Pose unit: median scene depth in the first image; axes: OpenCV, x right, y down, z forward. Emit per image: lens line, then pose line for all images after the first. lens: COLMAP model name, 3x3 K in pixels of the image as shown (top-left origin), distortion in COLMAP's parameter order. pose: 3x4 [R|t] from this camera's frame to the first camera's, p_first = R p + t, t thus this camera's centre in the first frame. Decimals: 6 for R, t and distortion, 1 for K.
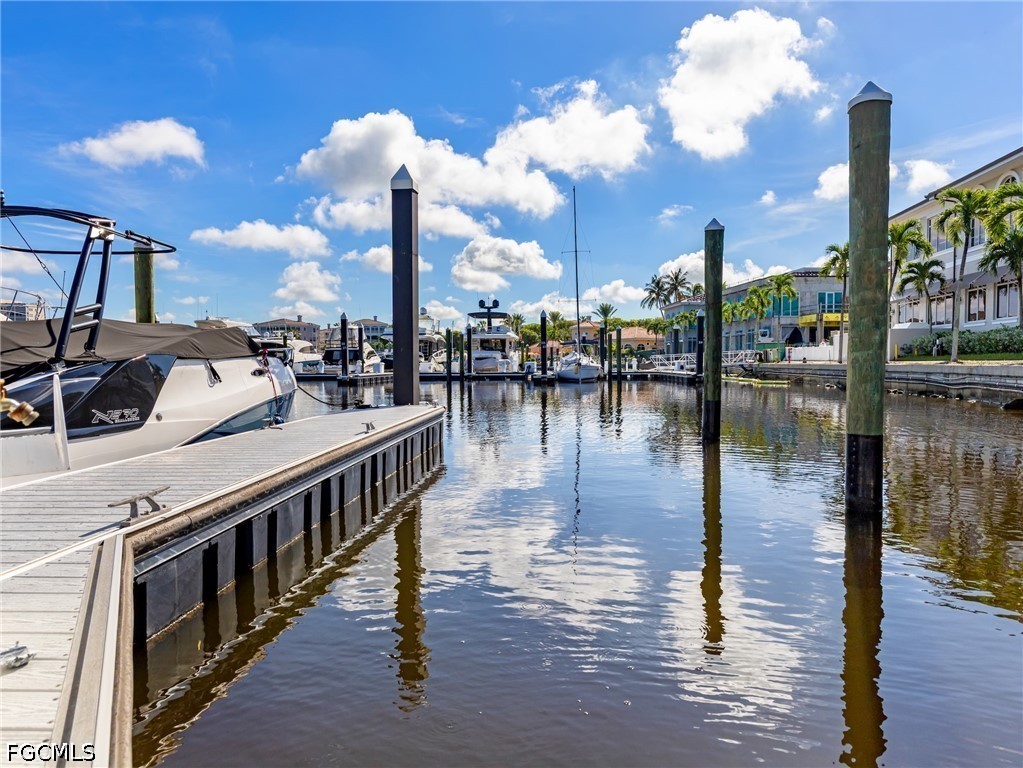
lens RADIAL K [[658.1, 0, 511.5], [0, 658.1, 384.0], [0, 0, 1]] dist [0.030734, -0.000168]
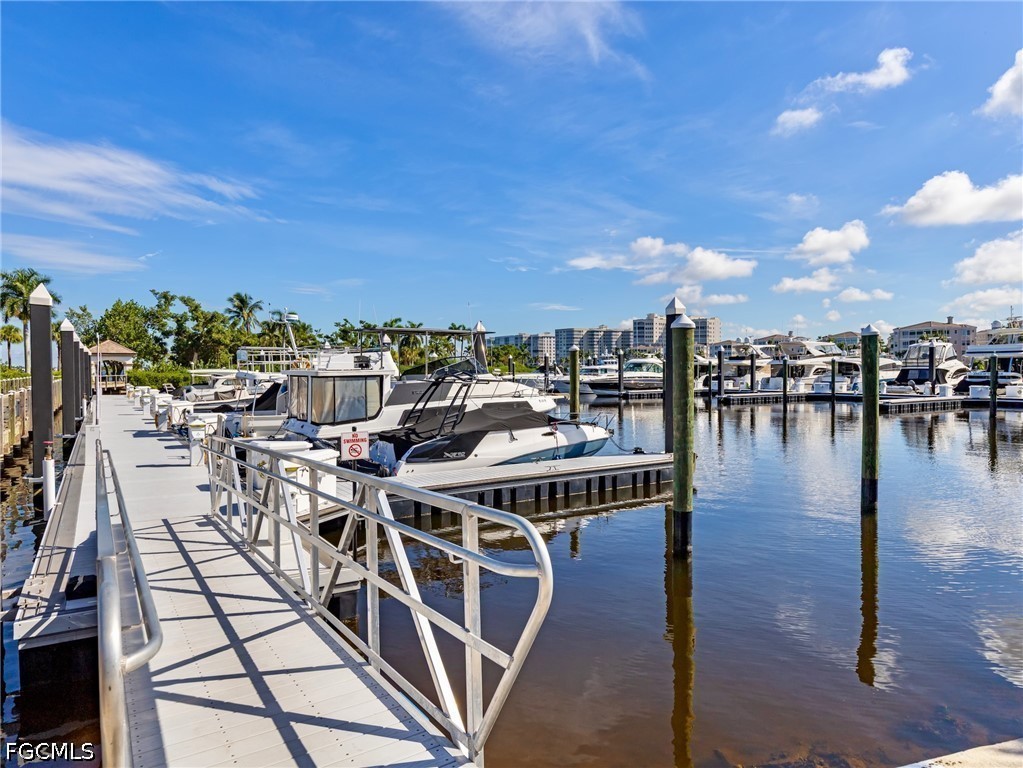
lens RADIAL K [[658.1, 0, 511.5], [0, 658.1, 384.0], [0, 0, 1]] dist [0.030734, -0.000168]
pose [[0.593339, 0.023155, -0.804619, 1.403319], [-0.023563, 0.999657, 0.011392, -0.227211], [0.804608, 0.012200, 0.593682, -0.363512]]
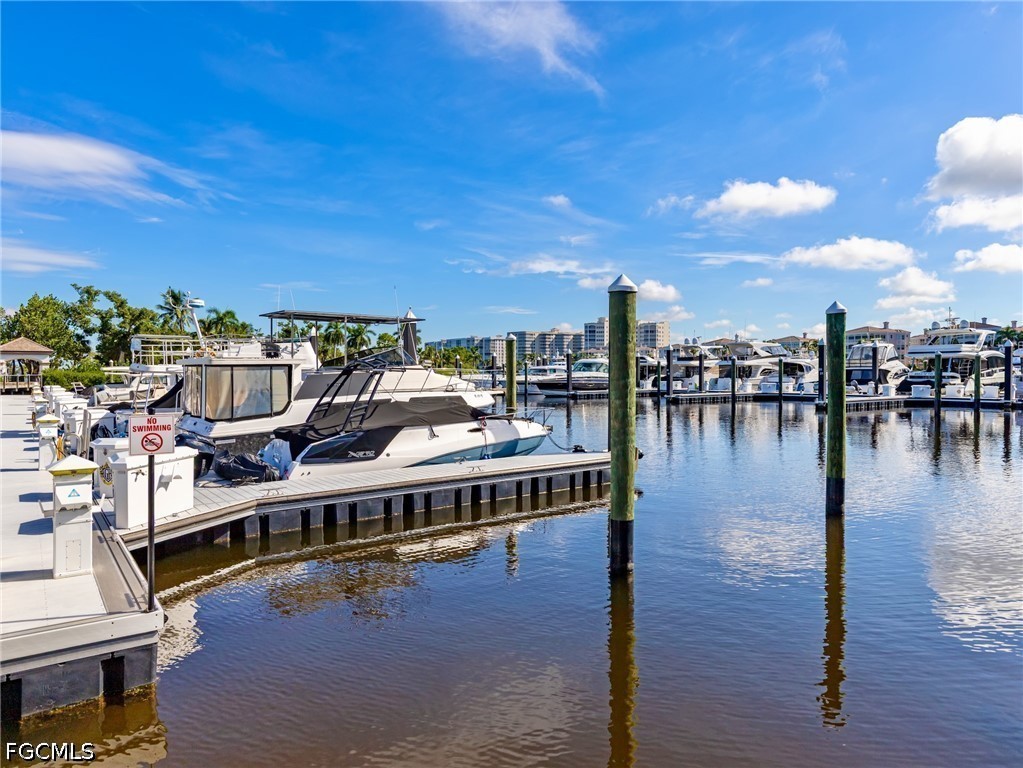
lens RADIAL K [[658.1, 0, 511.5], [0, 658.1, 384.0], [0, 0, 1]] dist [0.030734, -0.000168]
pose [[0.649269, 0.019883, -0.760299, 1.216993], [-0.025796, 0.999659, 0.004113, -0.178437], [0.760122, 0.016942, 0.649560, -0.101279]]
